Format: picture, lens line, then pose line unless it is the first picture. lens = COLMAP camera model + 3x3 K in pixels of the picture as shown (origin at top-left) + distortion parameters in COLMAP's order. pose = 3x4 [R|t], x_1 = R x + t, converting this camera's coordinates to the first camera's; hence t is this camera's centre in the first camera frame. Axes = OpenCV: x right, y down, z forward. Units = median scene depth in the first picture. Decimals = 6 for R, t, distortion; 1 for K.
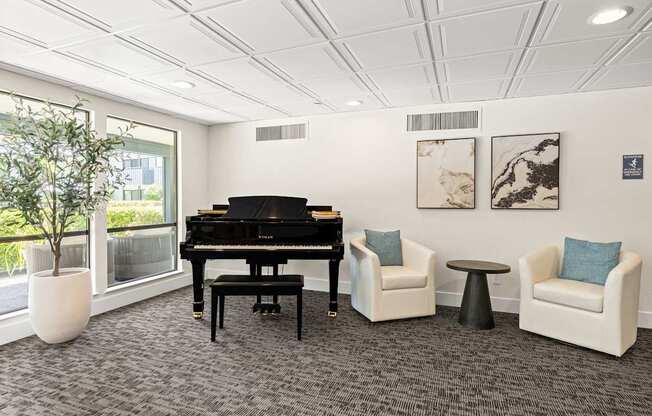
lens RADIAL K [[345.7, 0, 326.0], [0, 345.7, 209.8], [0, 0, 1]] dist [0.003109, -0.000657]
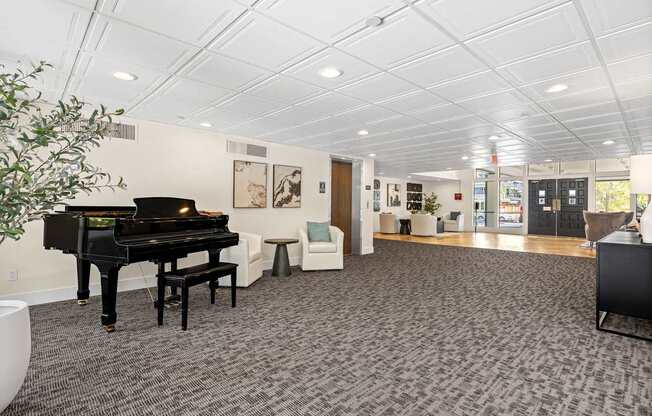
lens RADIAL K [[317.8, 0, 326.2], [0, 317.8, 203.1], [0, 0, 1]] dist [-0.000296, 0.000070]
pose [[0.423275, 0.002596, 0.905998, -0.832249], [0.016924, 0.999799, -0.010772, -0.003875], [-0.905843, 0.019893, 0.423146, 0.128215]]
